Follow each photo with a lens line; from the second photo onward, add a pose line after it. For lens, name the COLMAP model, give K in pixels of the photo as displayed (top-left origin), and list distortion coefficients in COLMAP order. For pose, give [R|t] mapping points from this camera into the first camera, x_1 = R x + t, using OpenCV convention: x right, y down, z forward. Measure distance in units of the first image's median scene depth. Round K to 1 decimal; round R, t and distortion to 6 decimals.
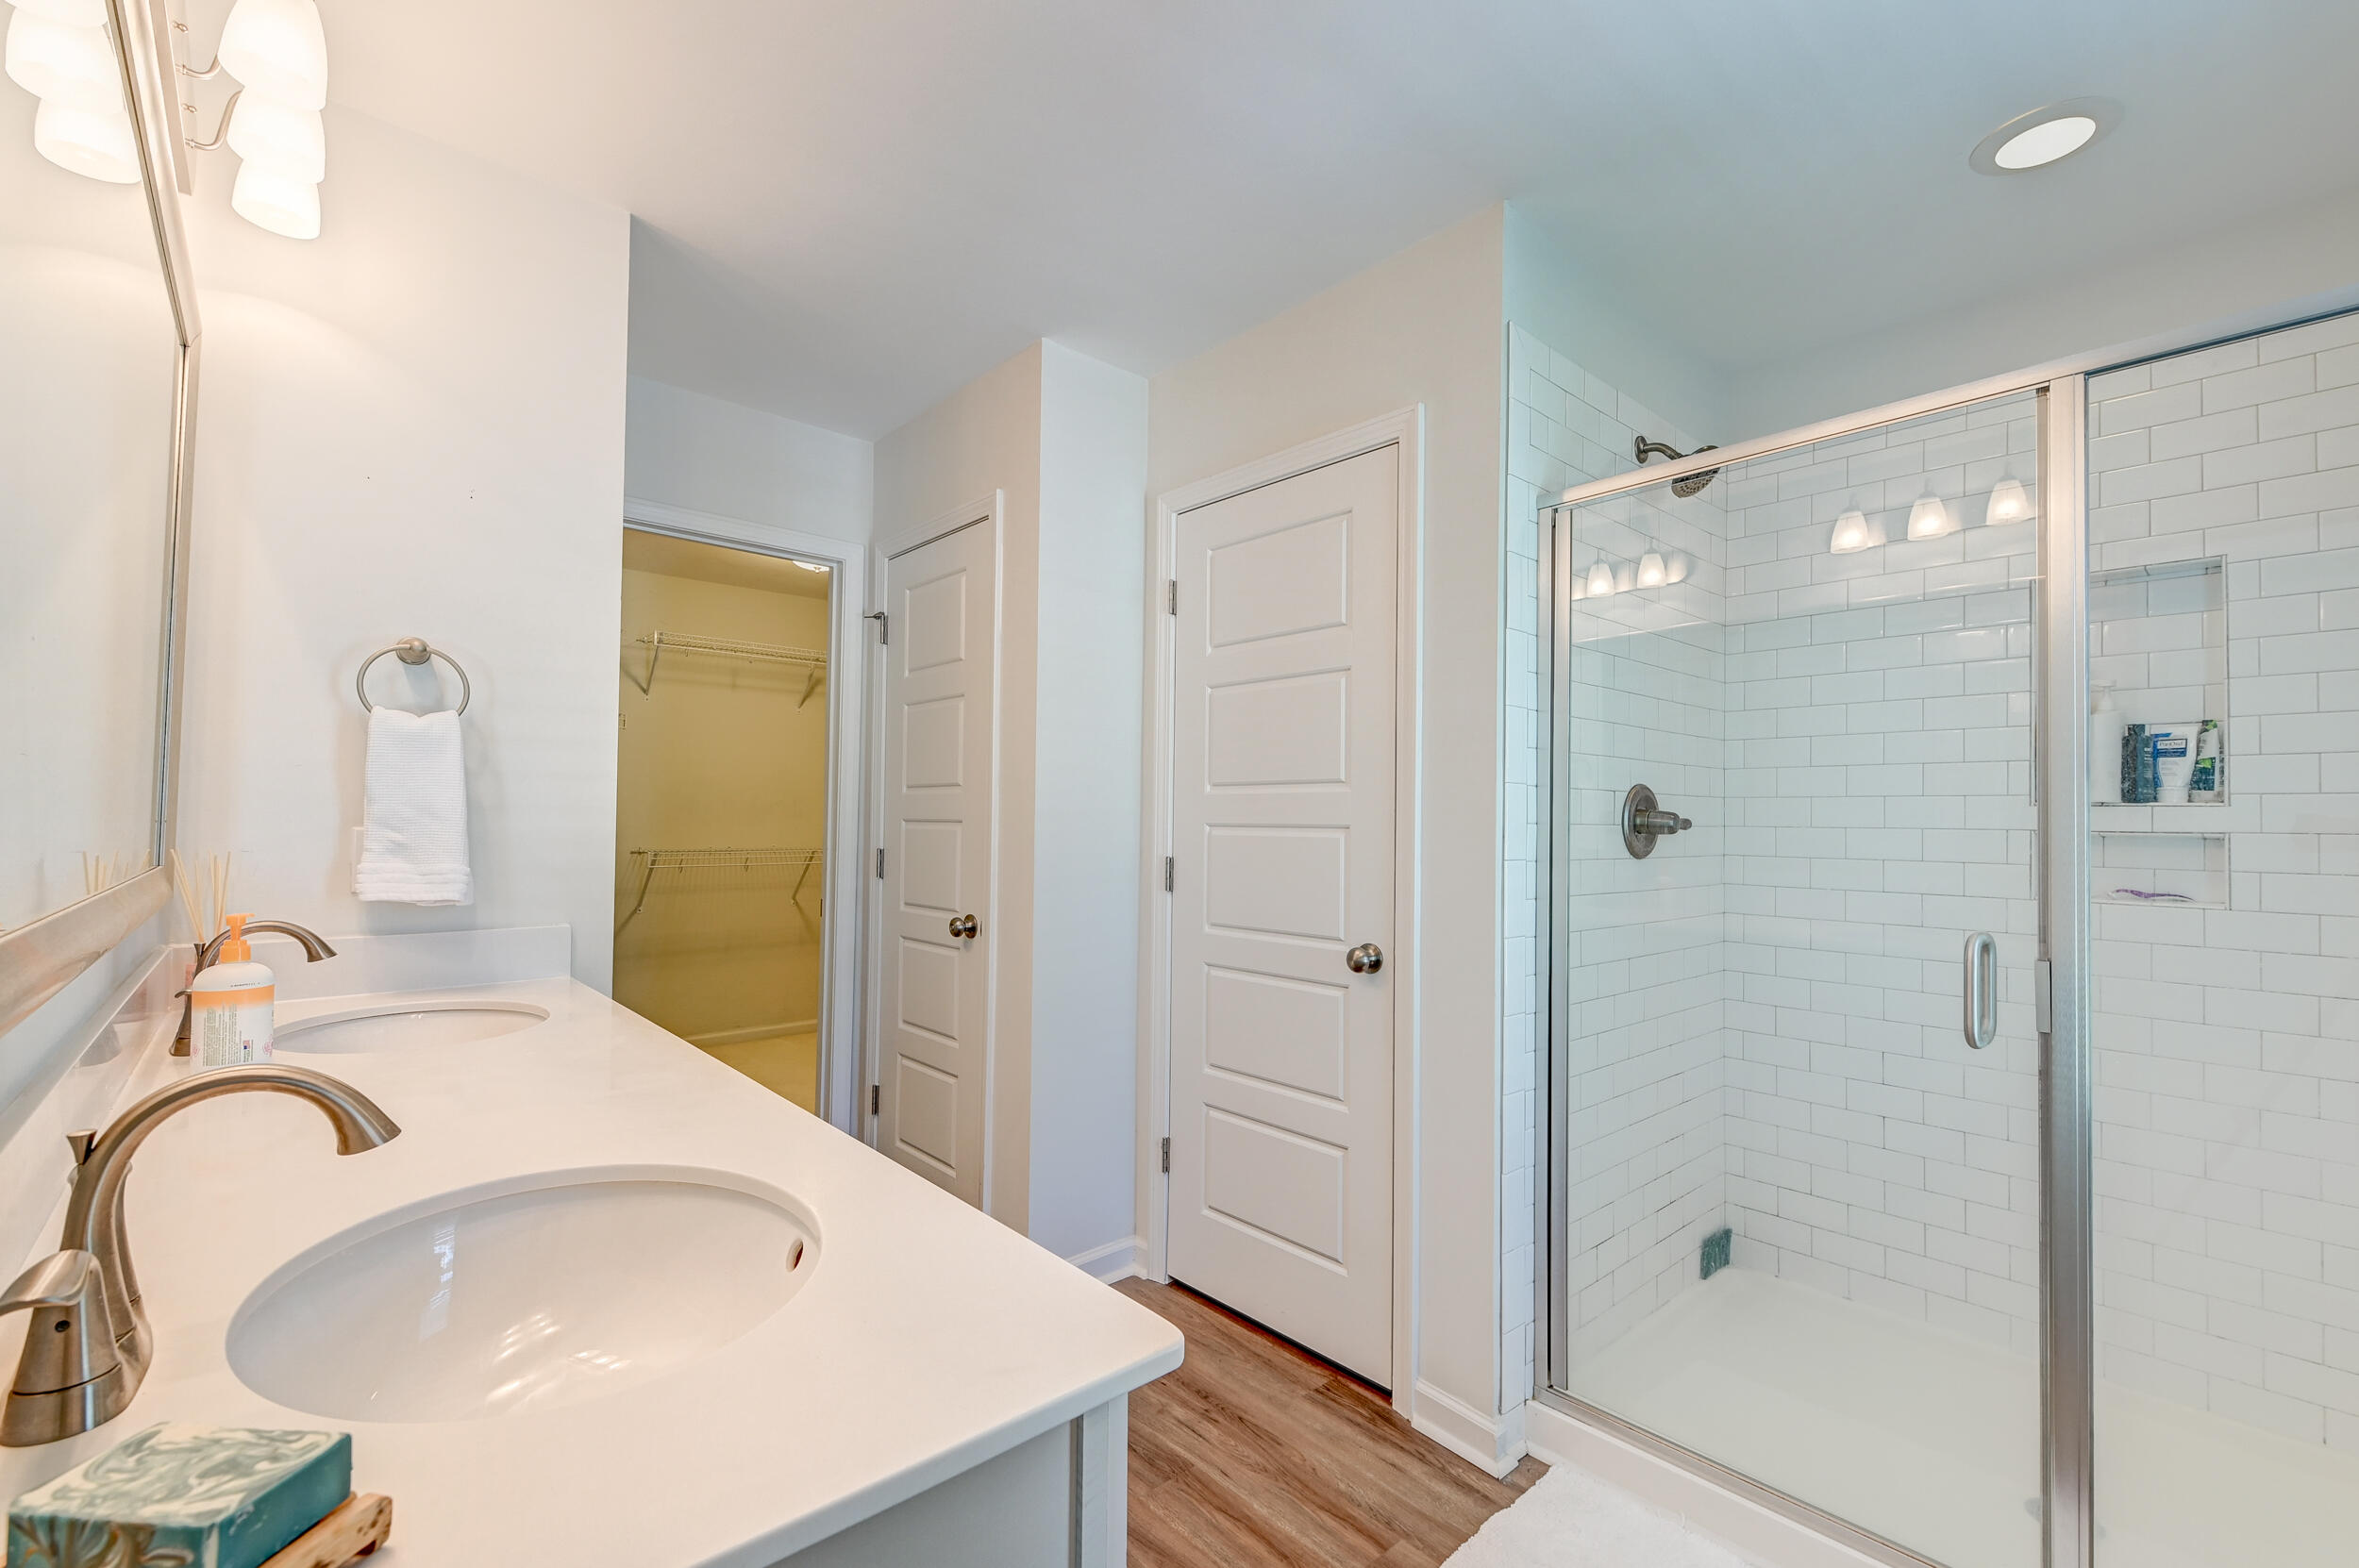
lens RADIAL K [[995.3, 0, 1177.9], [0, 995.3, 785.8], [0, 0, 1]] dist [0.011967, -0.005329]
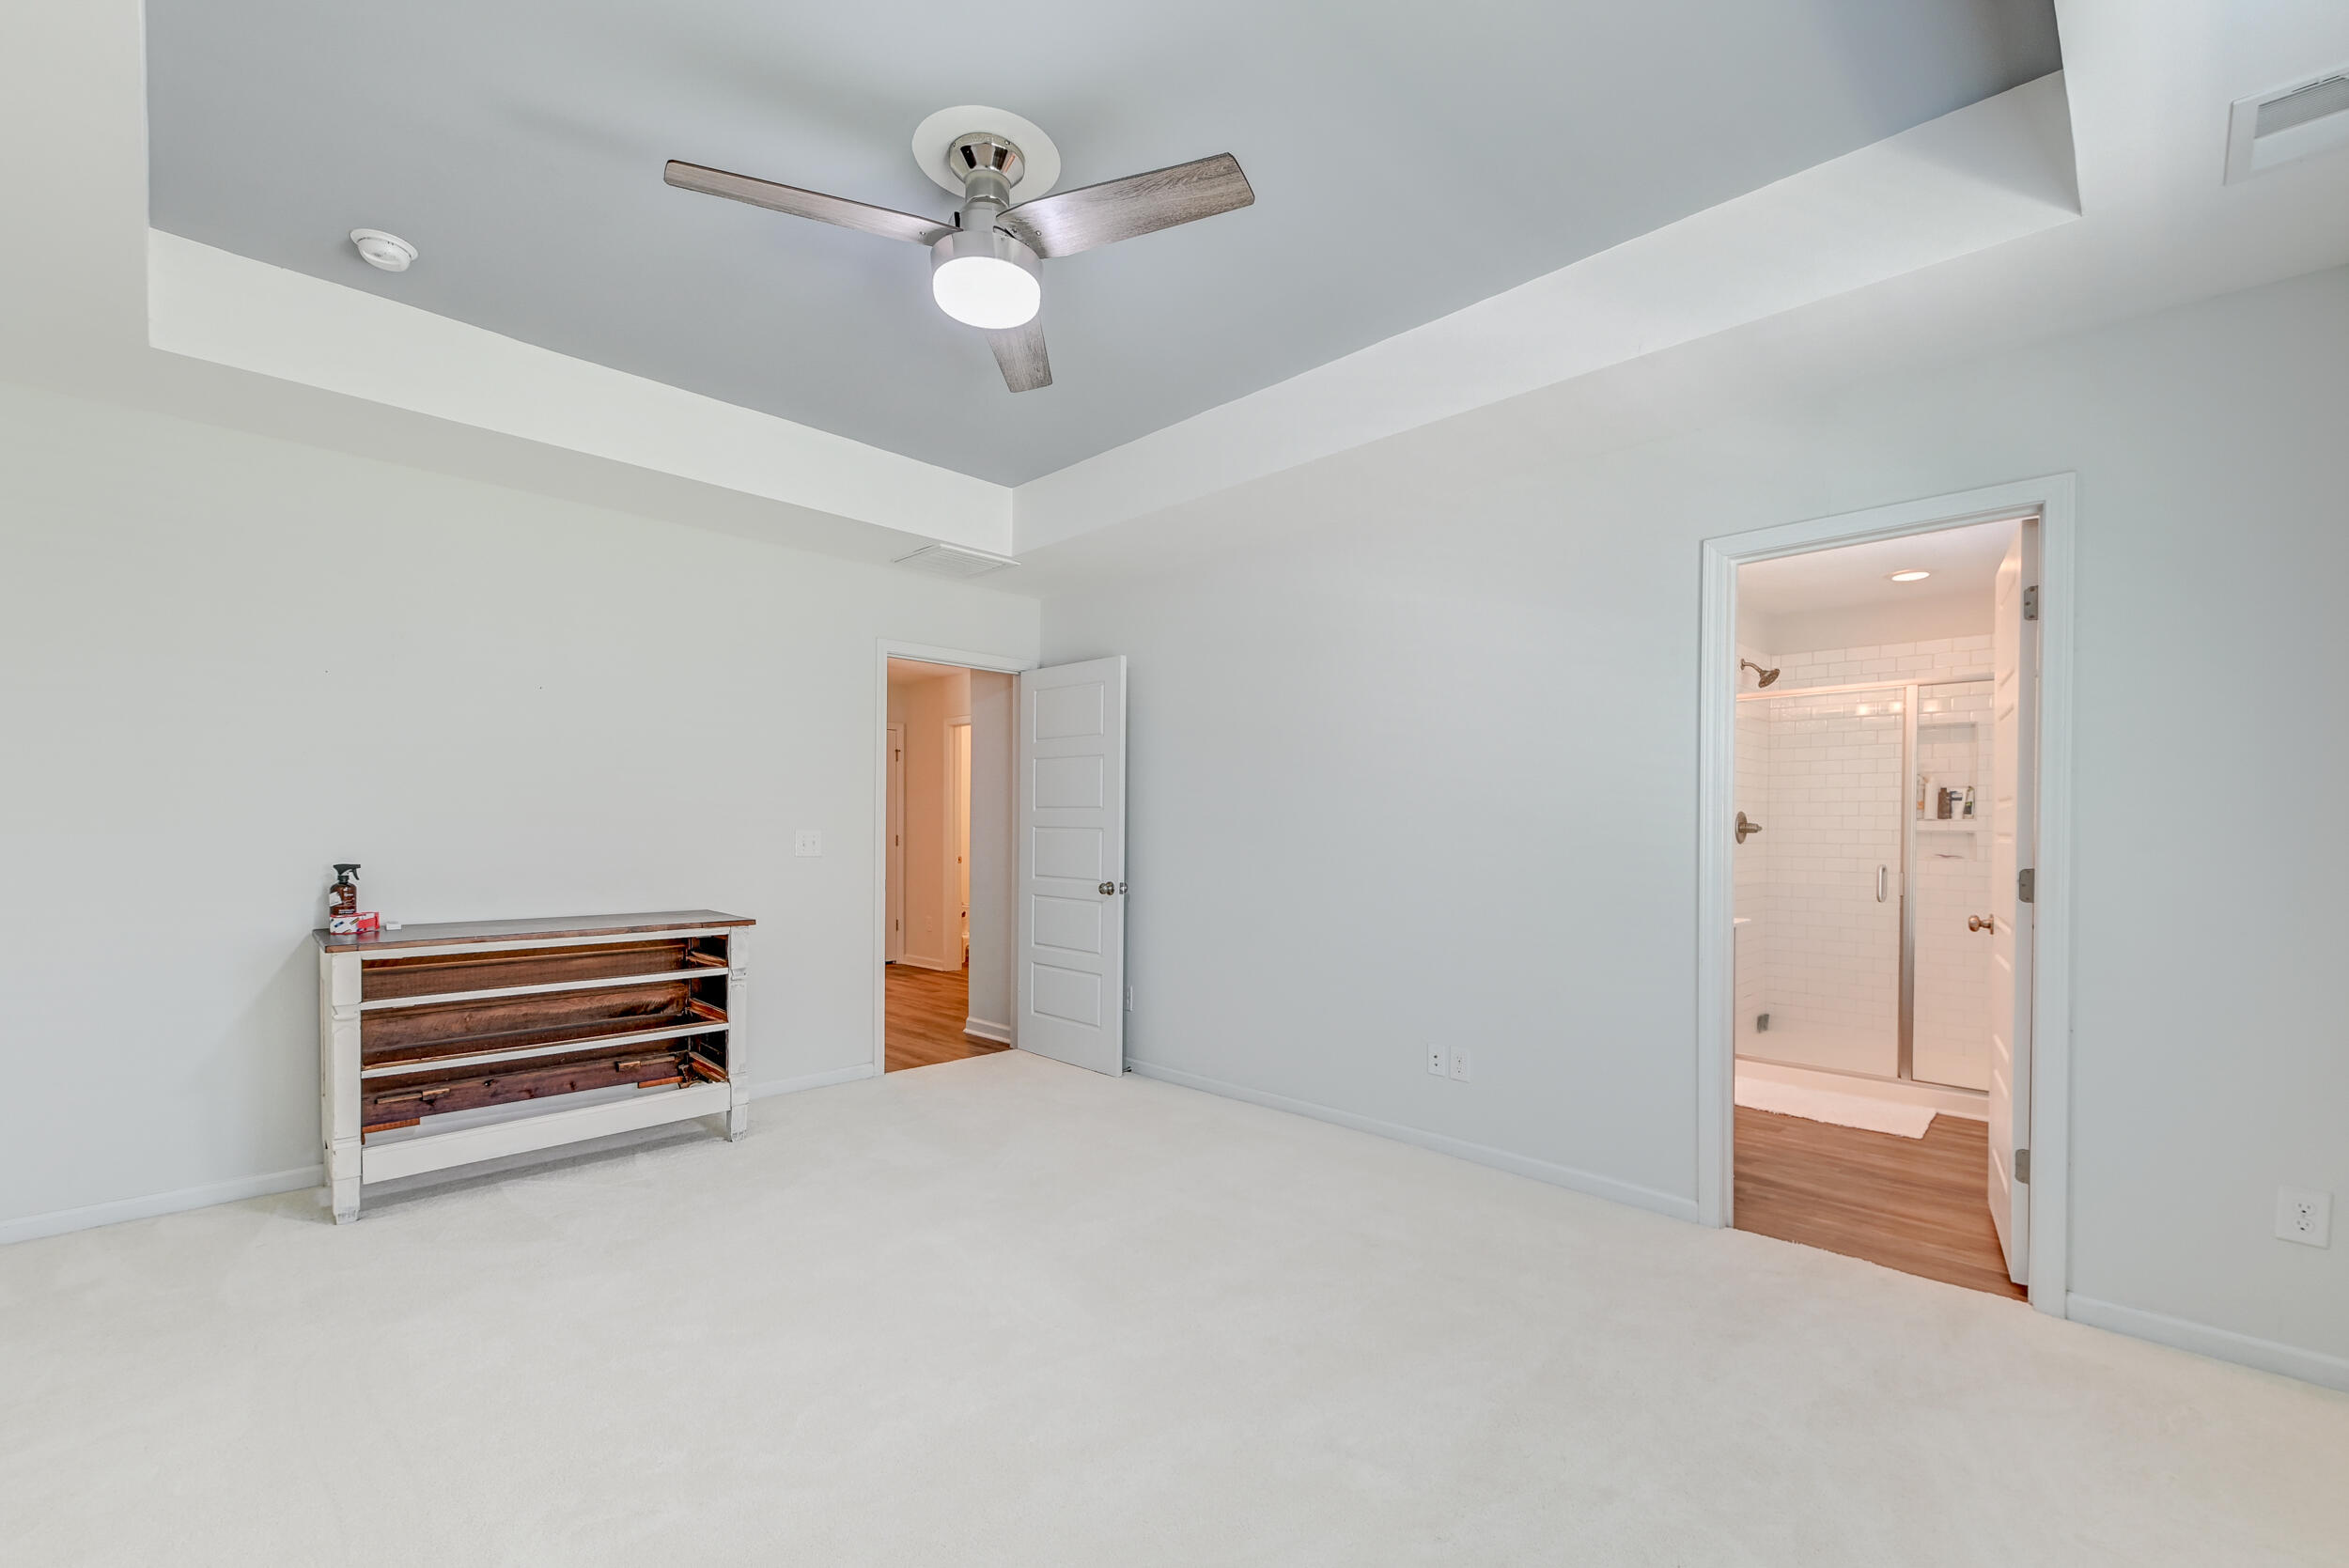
lens RADIAL K [[991.1, 0, 1174.0], [0, 991.1, 824.6], [0, 0, 1]] dist [0.011967, -0.005329]
pose [[0.998042, -0.004167, 0.062401, -1.104732], [0.002148, 0.999473, 0.032388, -0.054326], [-0.062503, -0.032191, 0.997526, -1.353249]]
